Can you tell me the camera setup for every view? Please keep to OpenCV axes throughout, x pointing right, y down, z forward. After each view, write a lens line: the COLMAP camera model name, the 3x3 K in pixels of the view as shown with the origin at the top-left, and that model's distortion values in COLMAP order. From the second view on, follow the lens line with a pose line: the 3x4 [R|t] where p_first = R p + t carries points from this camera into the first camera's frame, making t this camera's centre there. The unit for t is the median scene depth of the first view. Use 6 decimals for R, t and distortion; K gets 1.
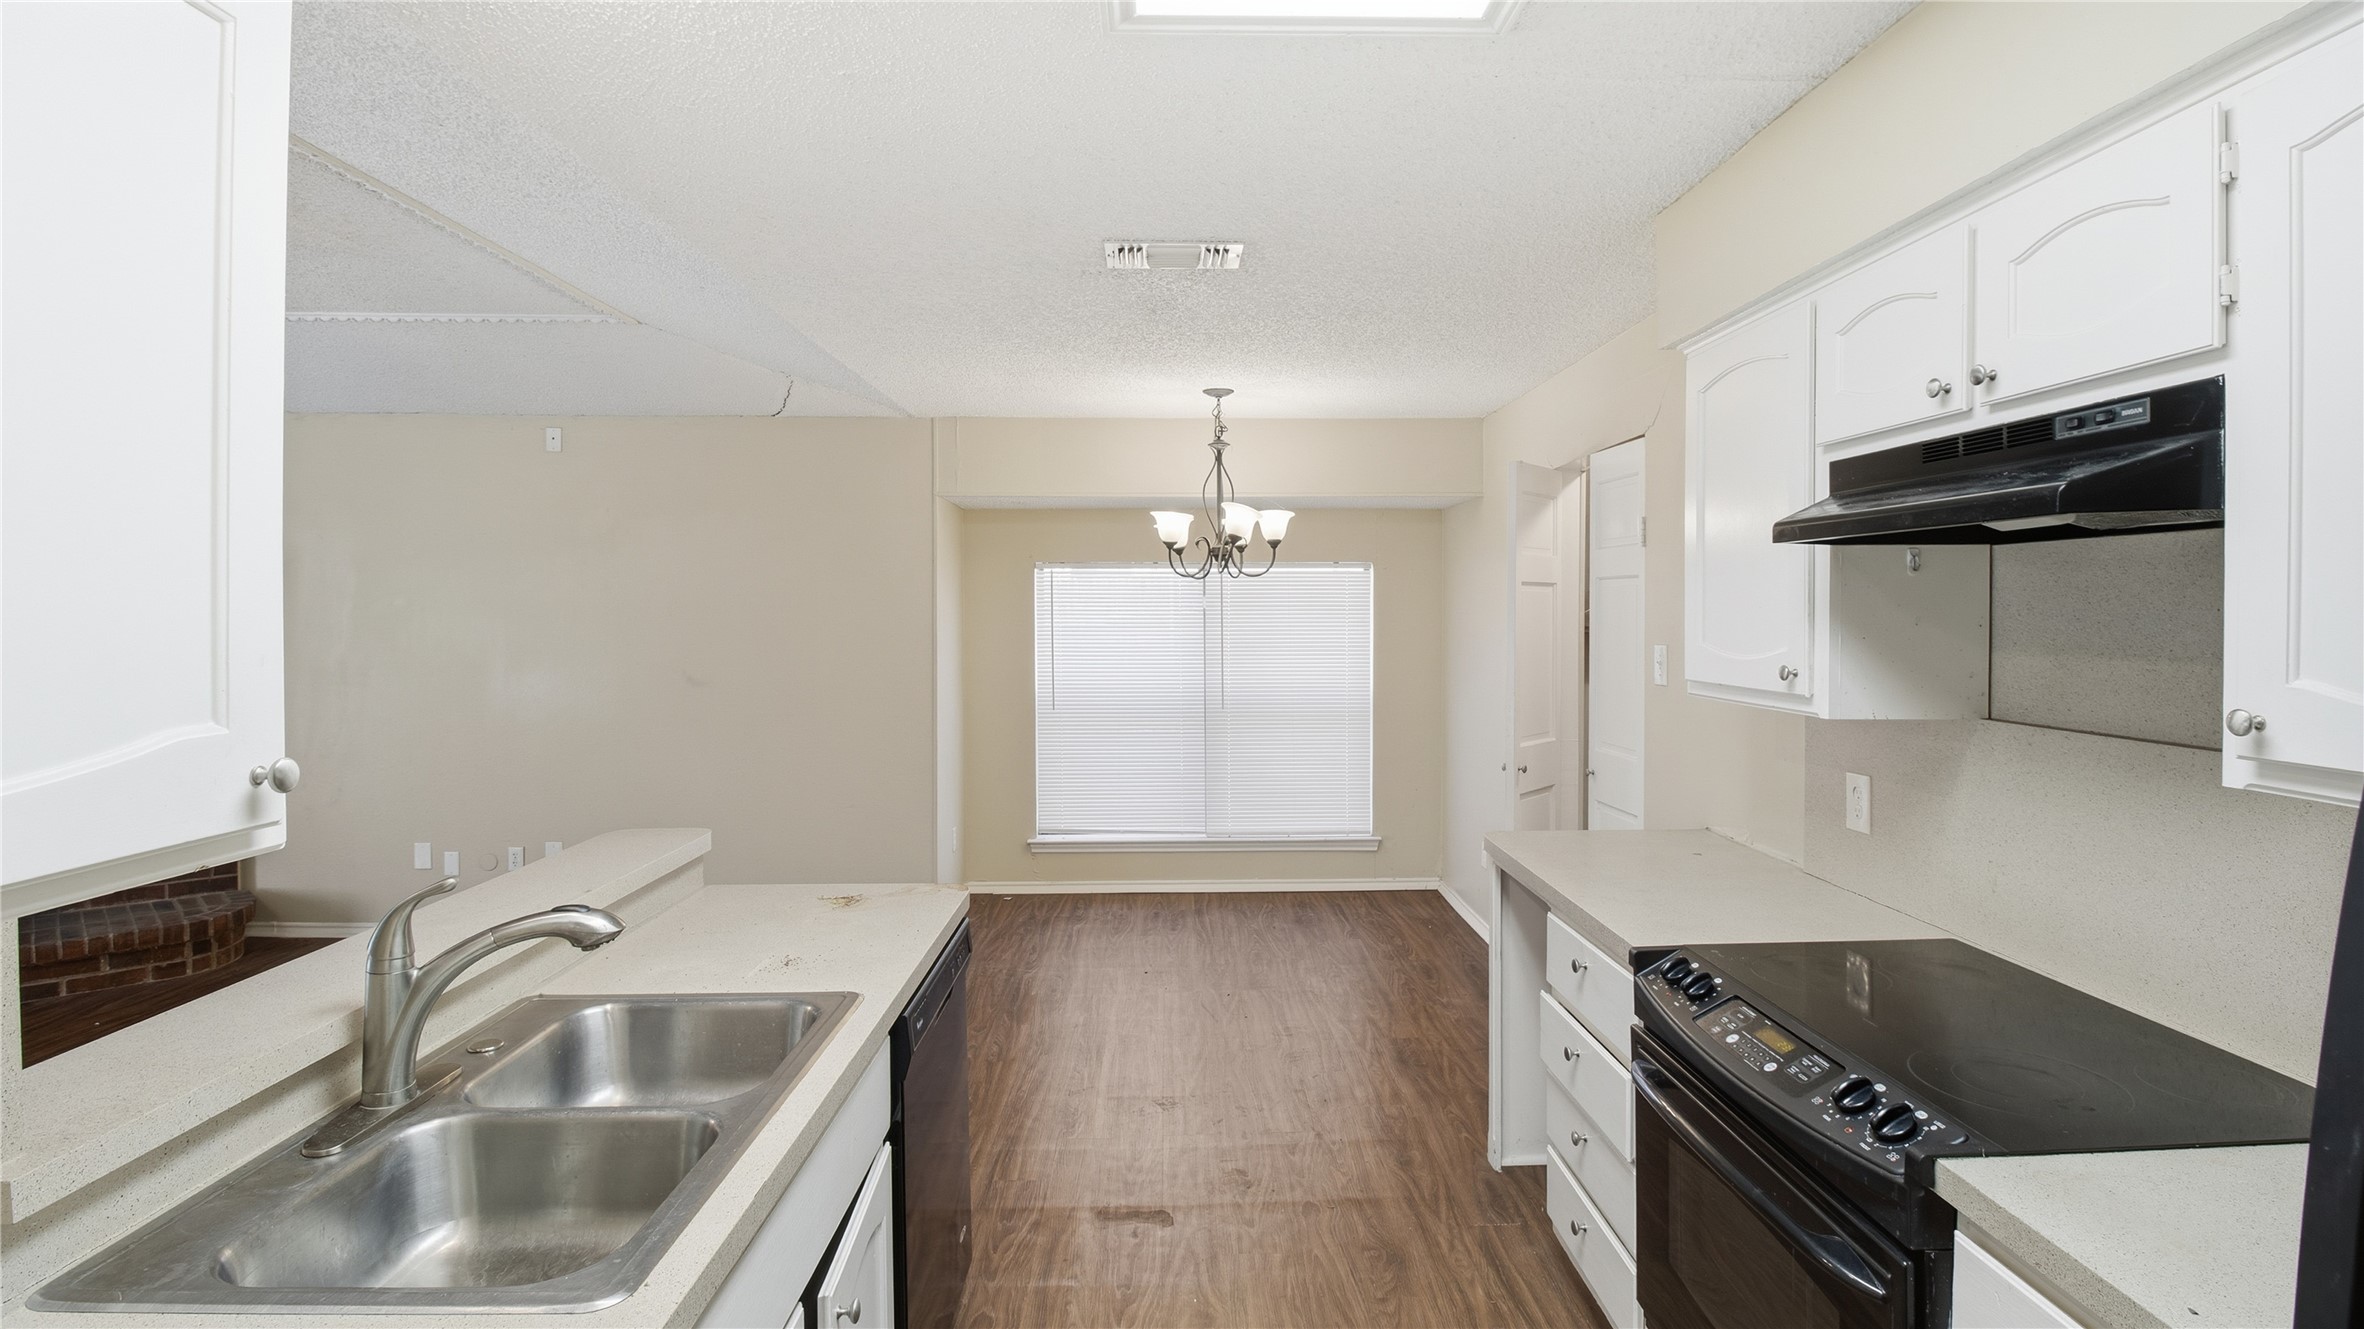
lens RADIAL K [[1108.8, 0, 1201.8], [0, 1108.8, 608.7], [0, 0, 1]] dist [-0.000532, -0.012858]
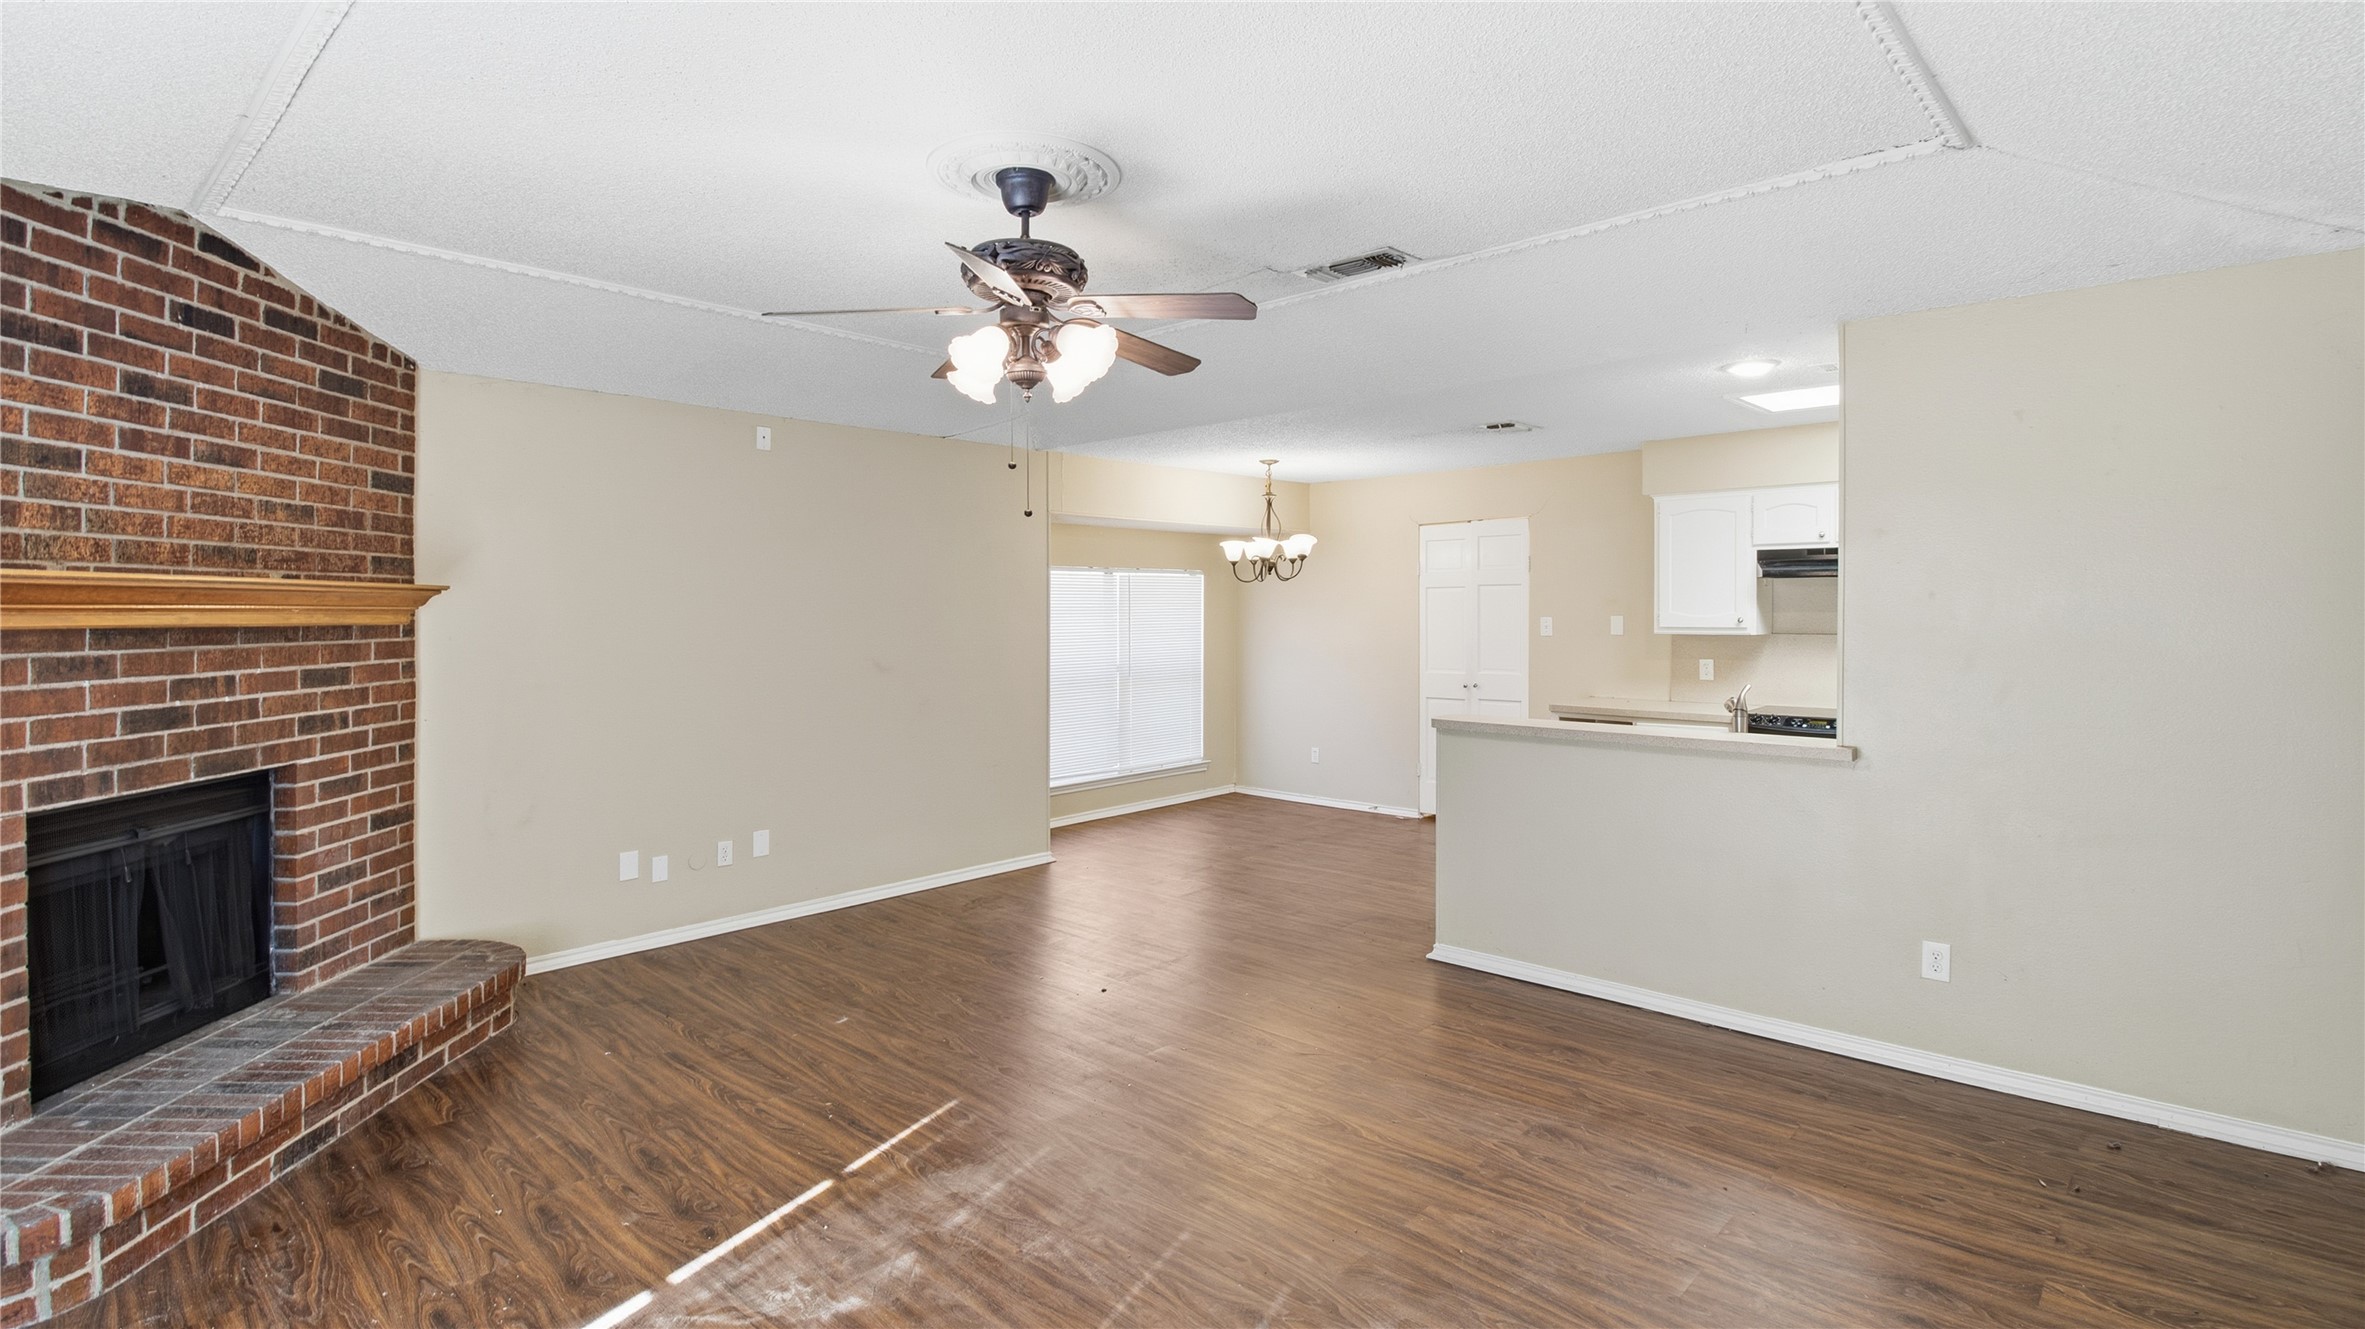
lens RADIAL K [[1140.0, 0, 1180.3], [0, 1140.0, 631.0], [0, 0, 1]] dist [-0.000390, -0.014041]
pose [[0.697510, -0.020307, 0.716287, -1.075555], [0.005764, 0.999725, 0.022729, 0.003398], [-0.716552, -0.011725, 0.697435, -0.012879]]
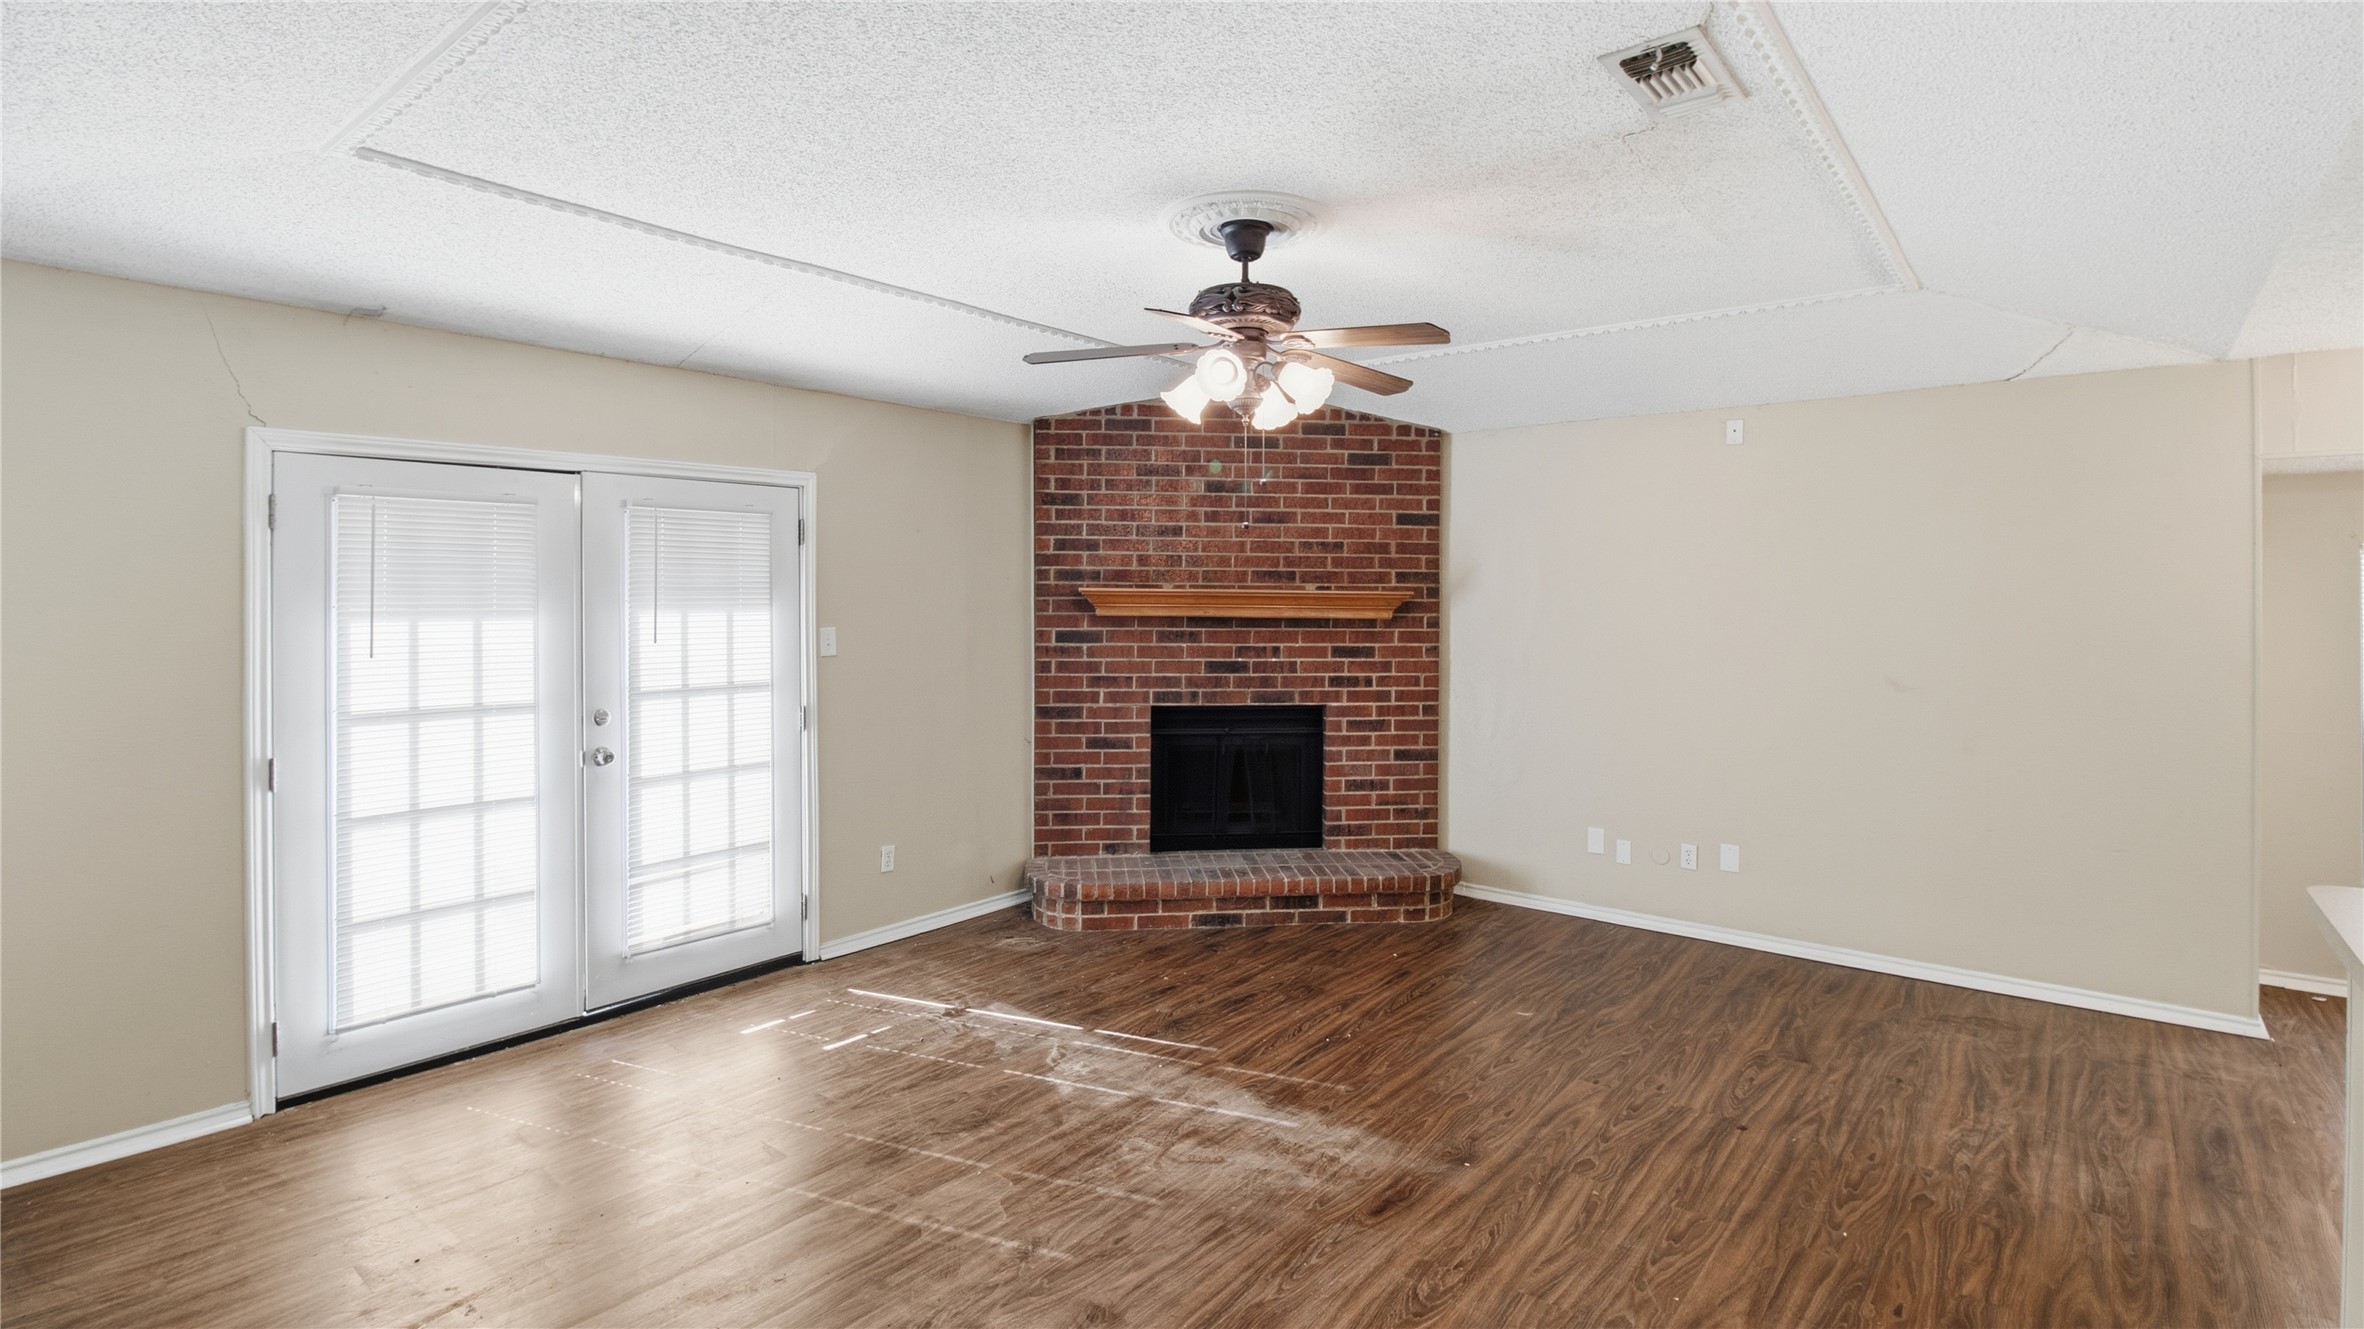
lens RADIAL K [[1108.8, 0, 1201.8], [0, 1108.8, 608.7], [0, 0, 1]] dist [-0.000532, -0.012858]
pose [[0.764919, 0.002980, -0.644119, -0.316339], [-0.003272, 0.999994, 0.000741, 0.003356], [0.644118, 0.001541, 0.764925, -0.047361]]
